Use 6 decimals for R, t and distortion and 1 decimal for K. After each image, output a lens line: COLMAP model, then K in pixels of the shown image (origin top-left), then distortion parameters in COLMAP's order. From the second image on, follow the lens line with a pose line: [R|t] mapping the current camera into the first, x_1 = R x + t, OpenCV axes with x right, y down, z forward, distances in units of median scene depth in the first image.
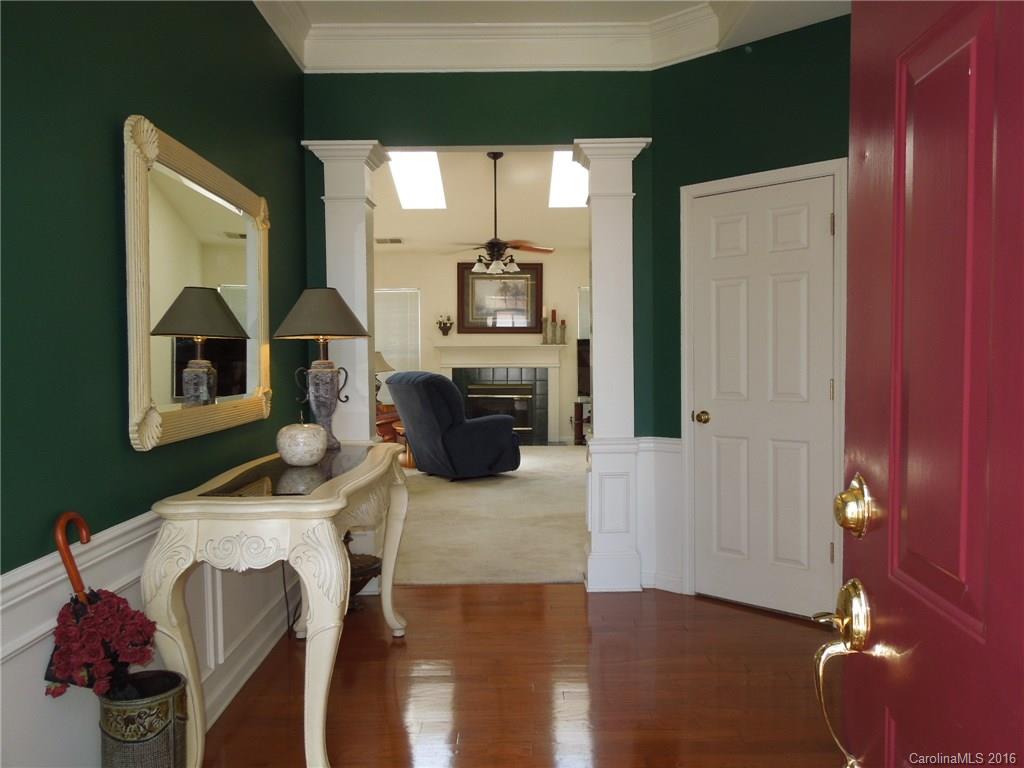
lens RADIAL K [[764.8, 0, 510.9], [0, 764.8, 382.9], [0, 0, 1]] dist [-0.019356, 0.001922]
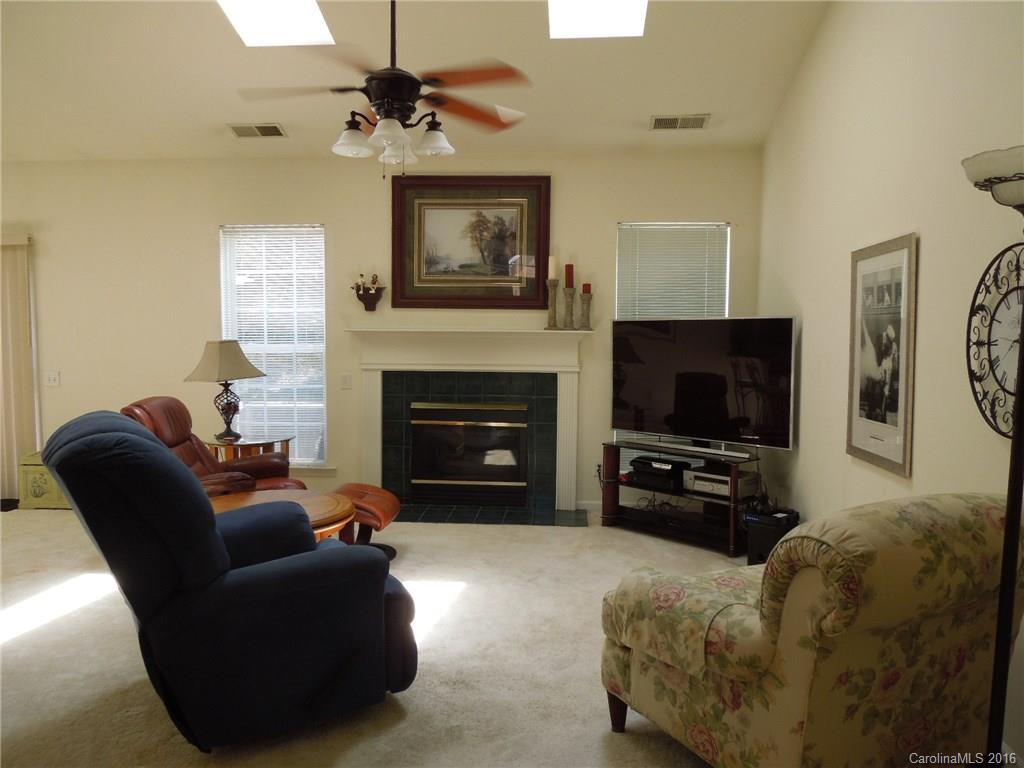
lens RADIAL K [[764.8, 0, 511.1], [0, 764.8, 385.7], [0, 0, 1]] dist [-0.019356, 0.001922]
pose [[0.996972, 0.017465, -0.075780, 0.057216], [-0.014669, 0.999197, 0.037296, -0.030751], [0.076370, -0.036072, 0.996427, 0.464471]]
